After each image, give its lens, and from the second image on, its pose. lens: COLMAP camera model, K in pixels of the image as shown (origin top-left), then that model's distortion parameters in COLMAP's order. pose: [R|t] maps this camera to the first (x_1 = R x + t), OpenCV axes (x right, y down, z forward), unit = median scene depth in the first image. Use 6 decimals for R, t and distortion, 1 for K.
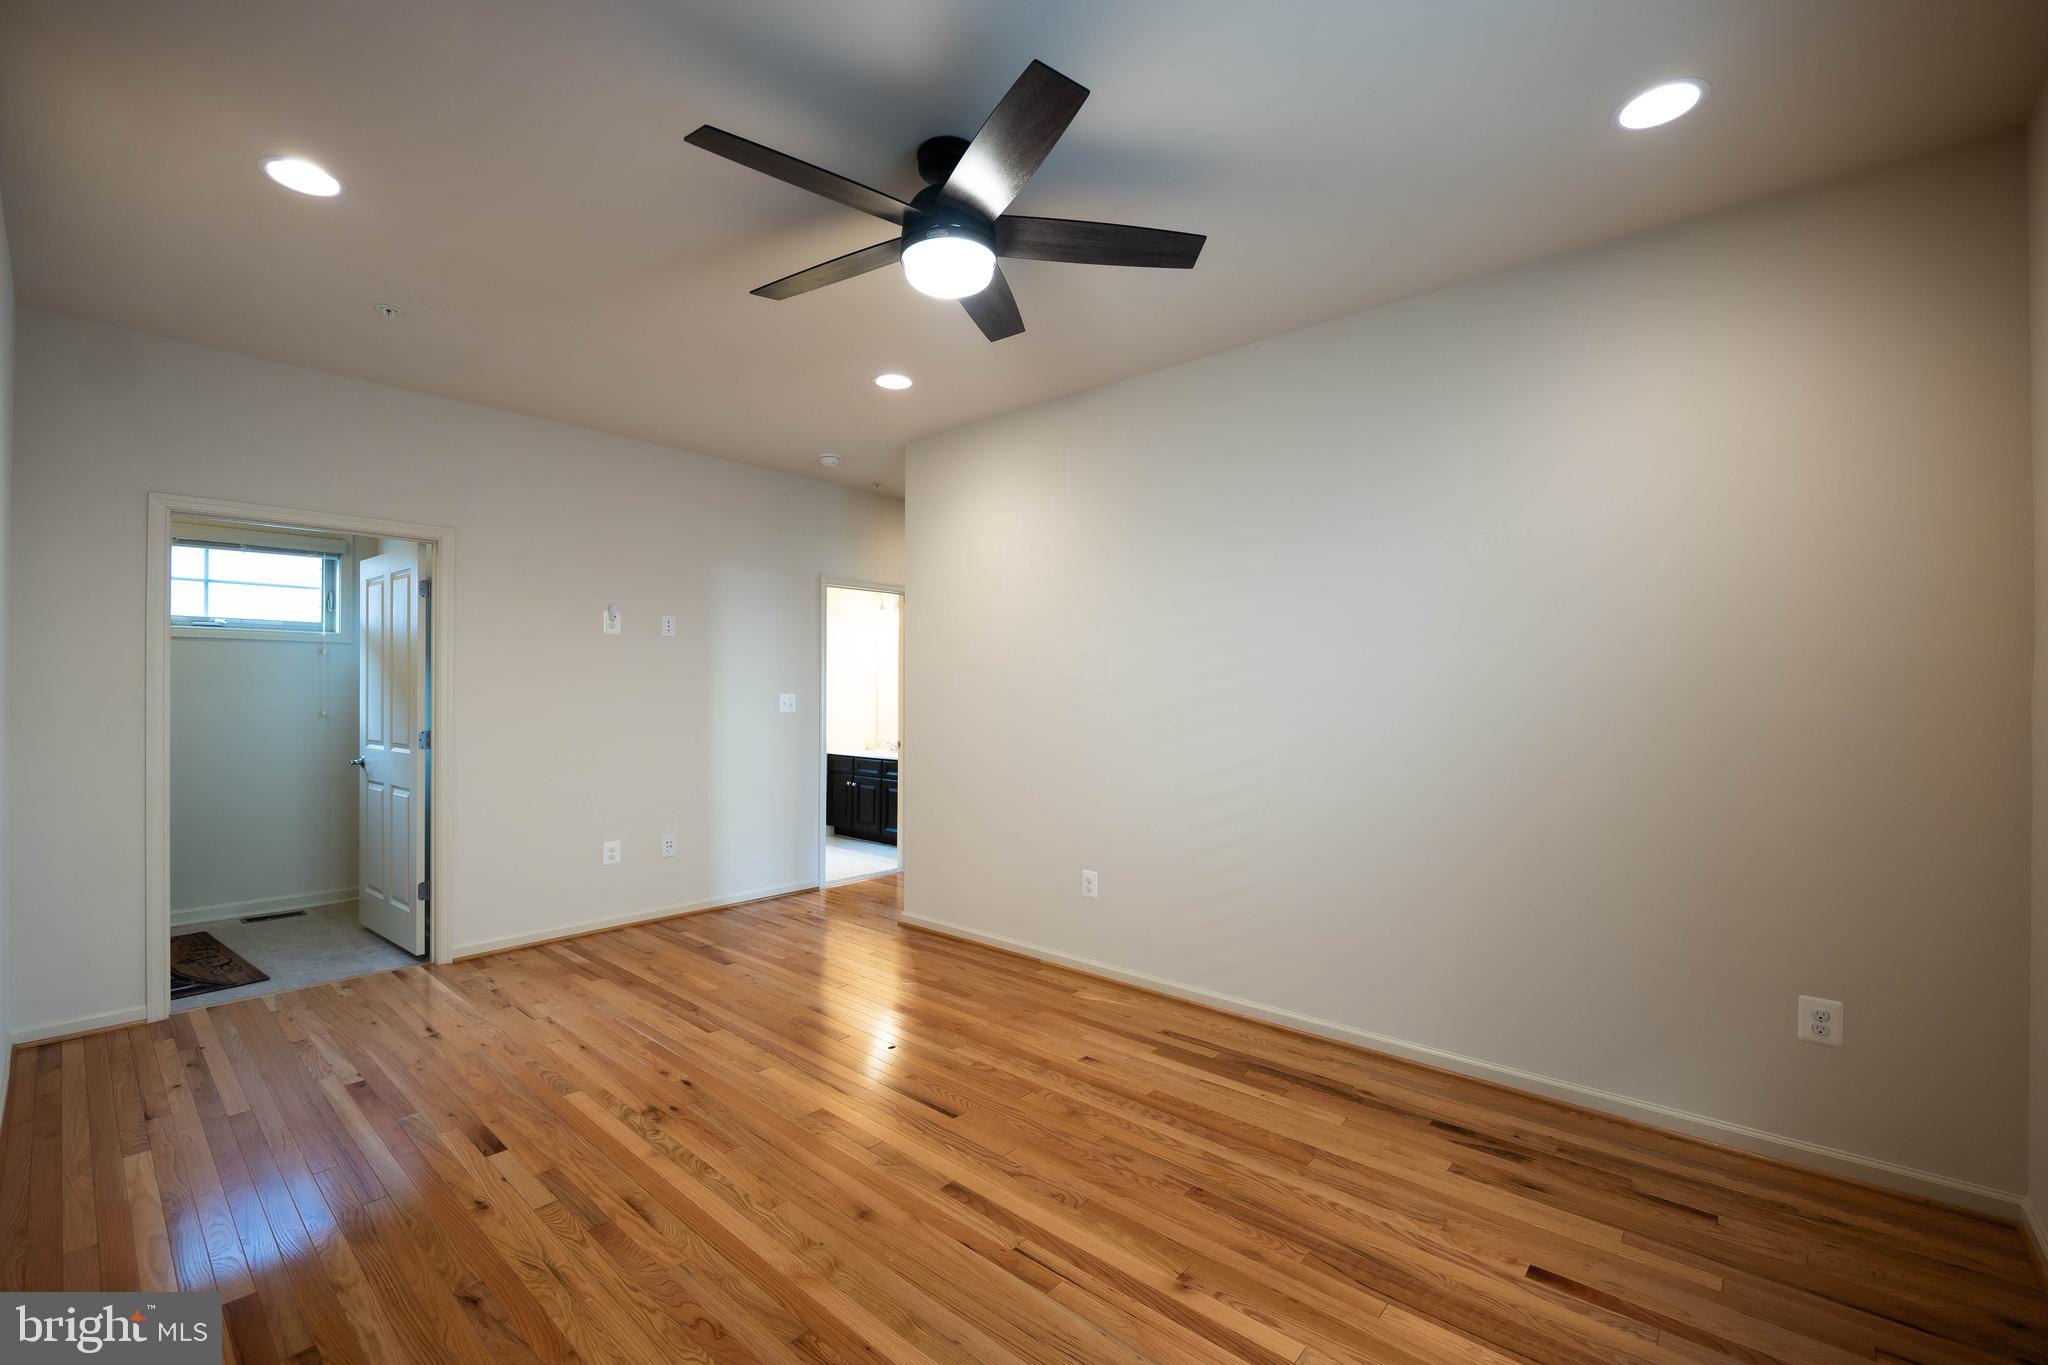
lens RADIAL K [[855.7, 0, 1005.9], [0, 855.7, 695.8], [0, 0, 1]] dist [-0.008938, 0.000551]
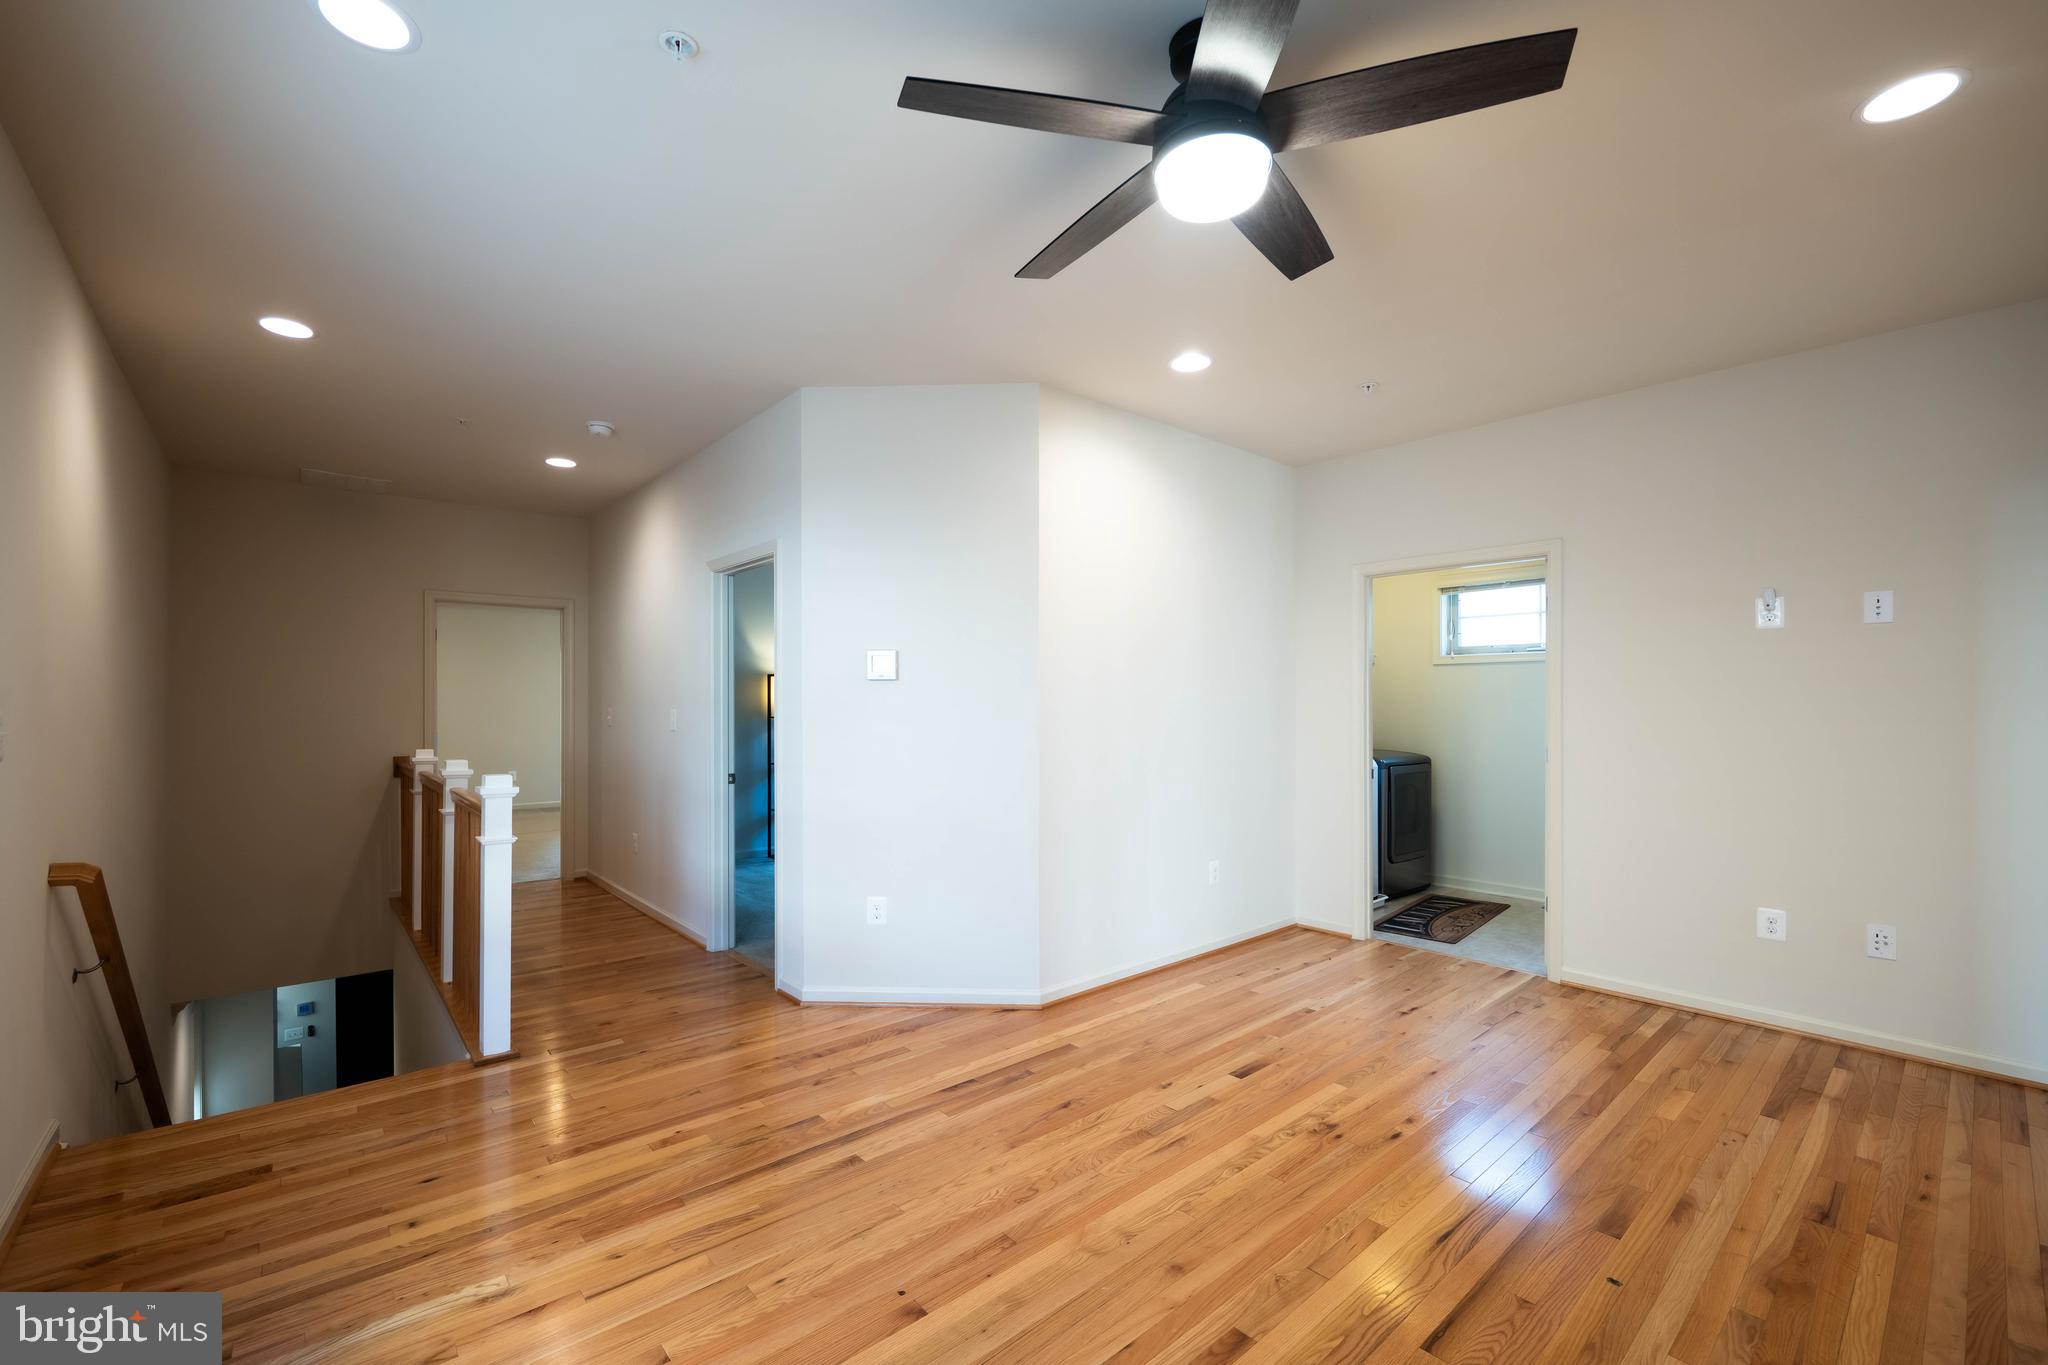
lens RADIAL K [[855.7, 0, 1007.7], [0, 855.7, 677.1], [0, 0, 1]] dist [-0.008938, 0.000551]
pose [[-0.123800, -0.032800, -0.991765, 0.535316], [-0.007775, 0.999455, -0.032084, -0.008097], [0.992277, 0.003739, -0.123987, 0.612684]]
